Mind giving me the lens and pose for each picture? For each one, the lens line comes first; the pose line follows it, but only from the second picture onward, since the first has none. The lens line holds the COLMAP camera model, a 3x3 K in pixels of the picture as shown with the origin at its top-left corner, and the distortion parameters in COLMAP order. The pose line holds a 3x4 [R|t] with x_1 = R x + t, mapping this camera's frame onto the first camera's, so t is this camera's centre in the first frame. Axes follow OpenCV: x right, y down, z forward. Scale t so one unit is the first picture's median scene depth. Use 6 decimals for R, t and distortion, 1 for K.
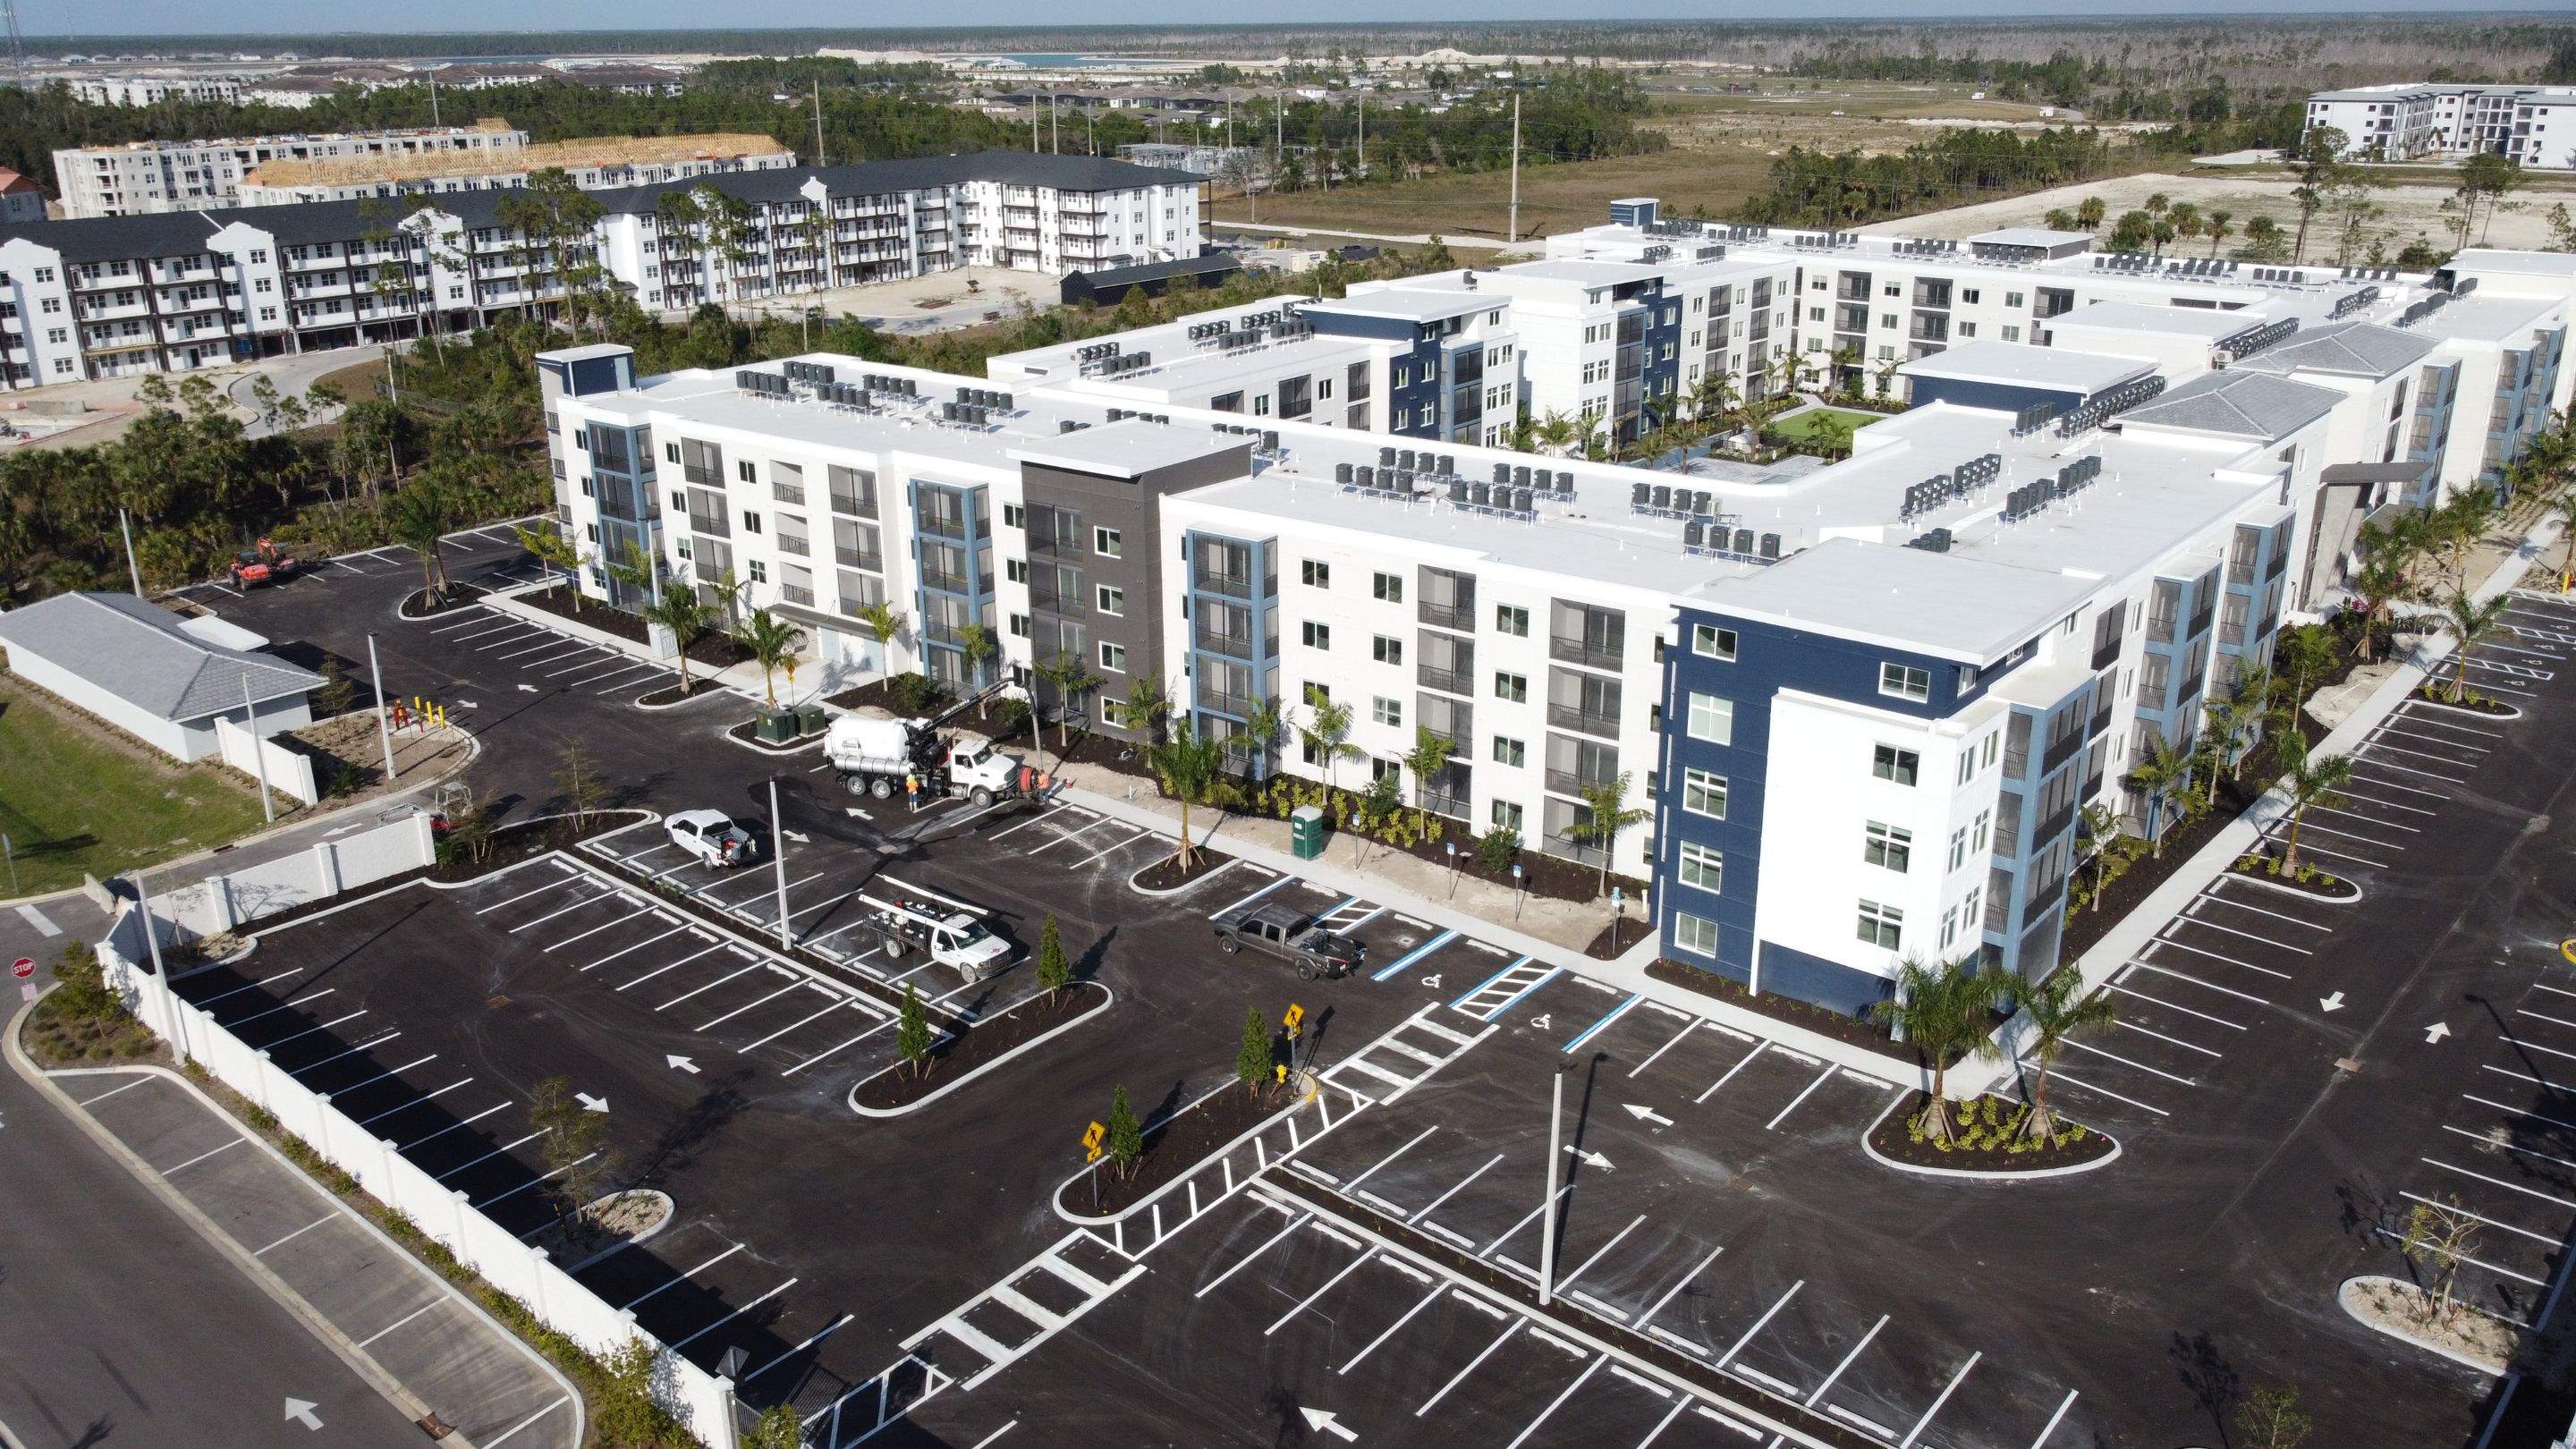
lens RADIAL K [[1963.5, 0, 1292.0], [0, 1963.5, 709.4], [0, 0, 1]] dist [-0.000571, -0.008862]
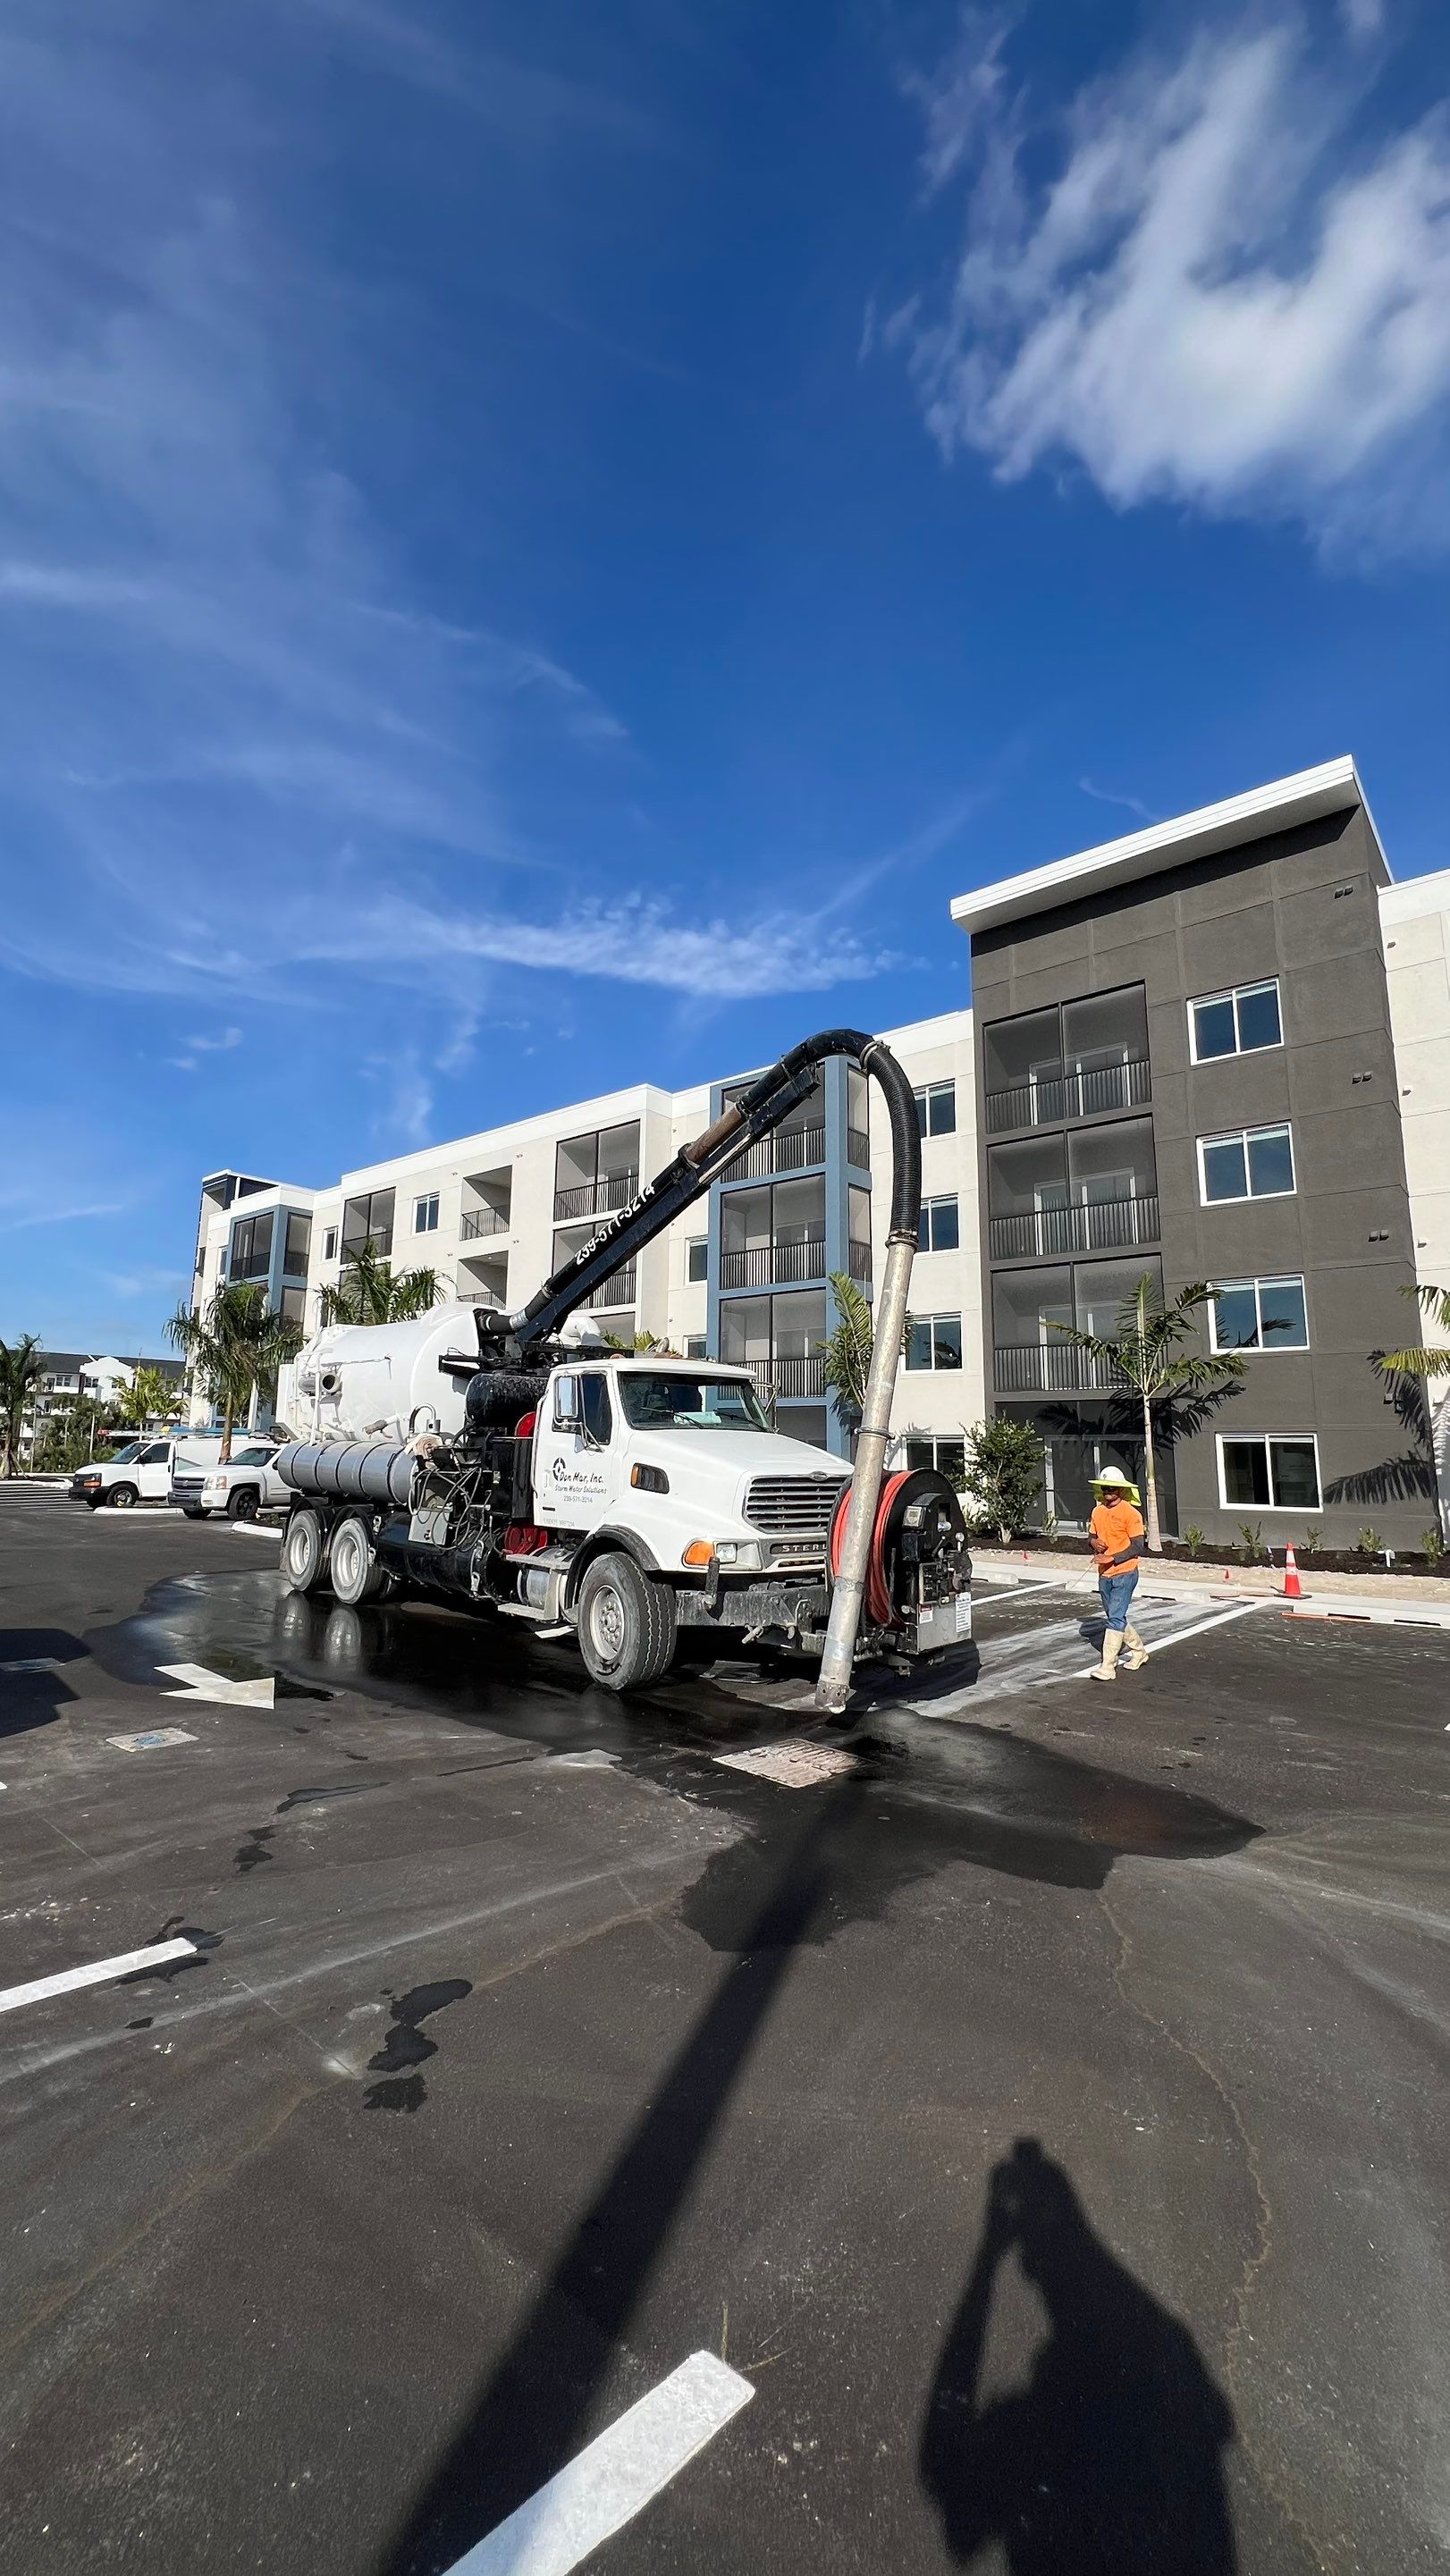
lens RADIAL K [[1033.5, 0, 729.0], [0, 1033.5, 1275.1], [0, 0, 1]] dist [-0.003715, 0.000119]
pose [[0.998786, 0.013299, -0.047439, -0.177873], [-0.034863, 0.871147, -0.489783, 0.065927], [0.034813, 0.490842, 0.870553, 0.787967]]
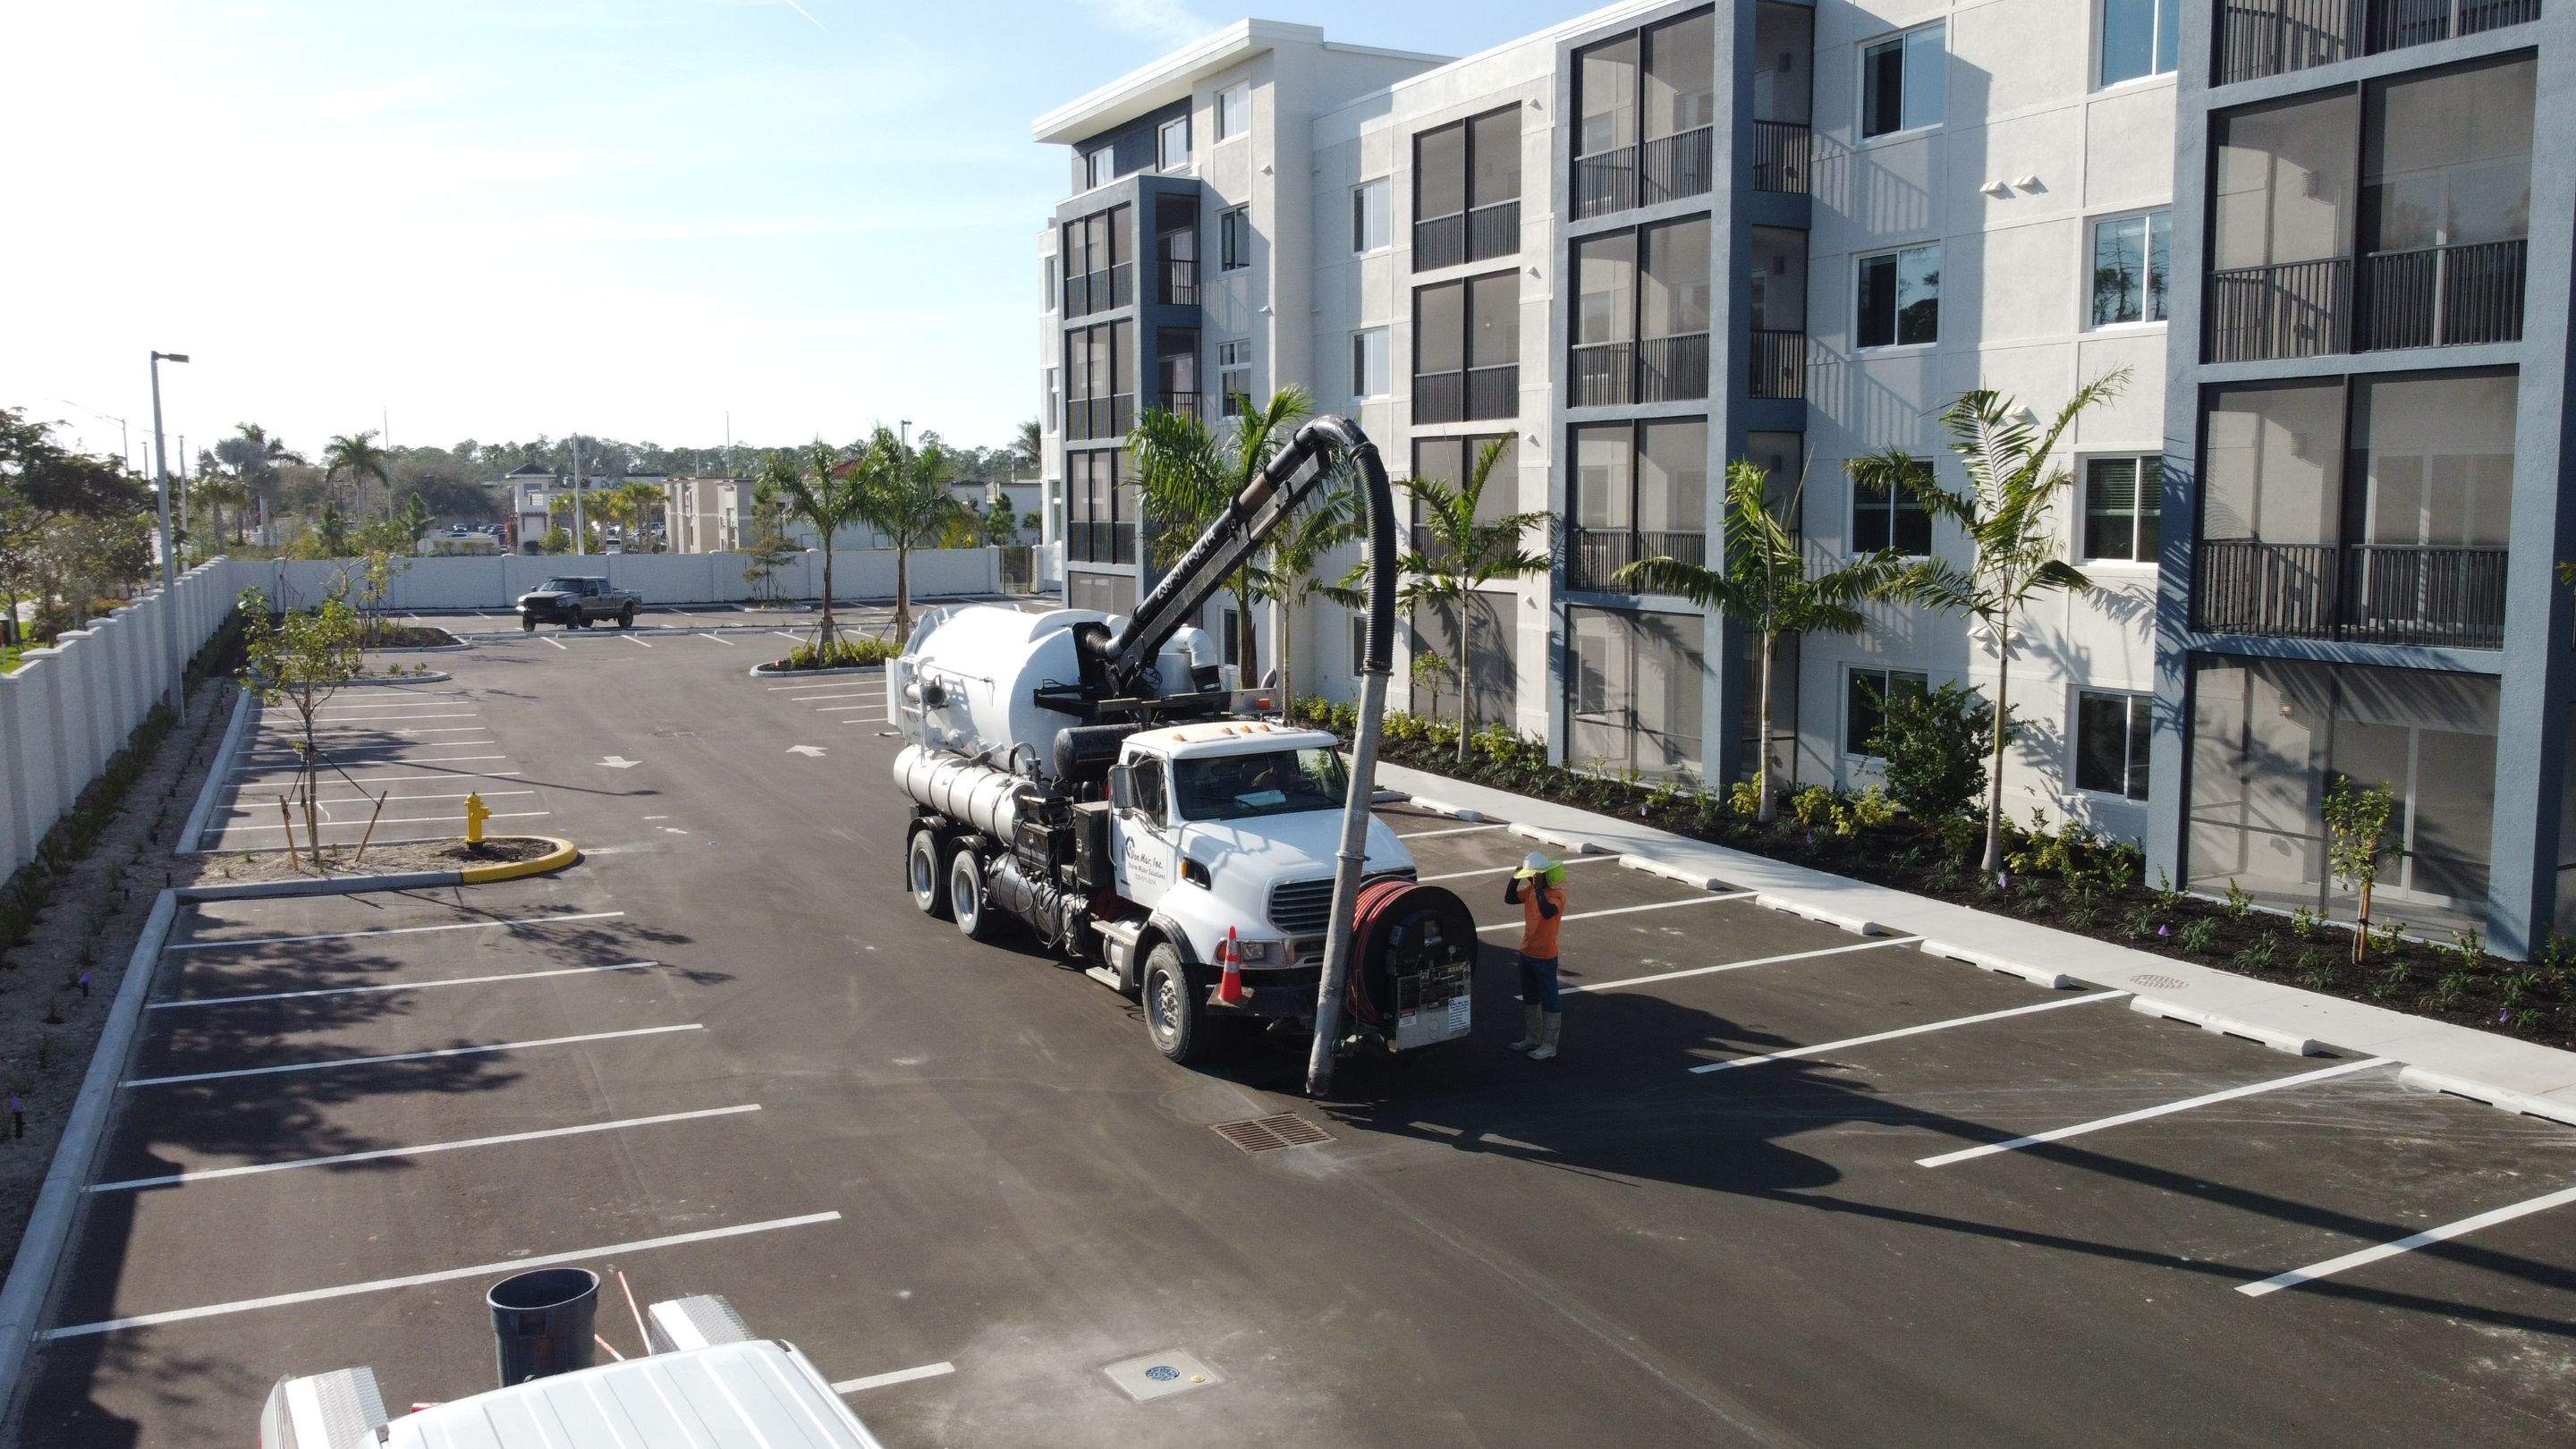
lens RADIAL K [[1963.5, 0, 1282.0], [0, 1963.5, 713.1], [0, 0, 1]] dist [-0.000571, -0.008862]
pose [[0.708443, 0.096616, -0.699124, -0.020503], [-0.245569, 0.962433, -0.115837, 0.034220], [0.661668, 0.253747, 0.705555, 0.777023]]
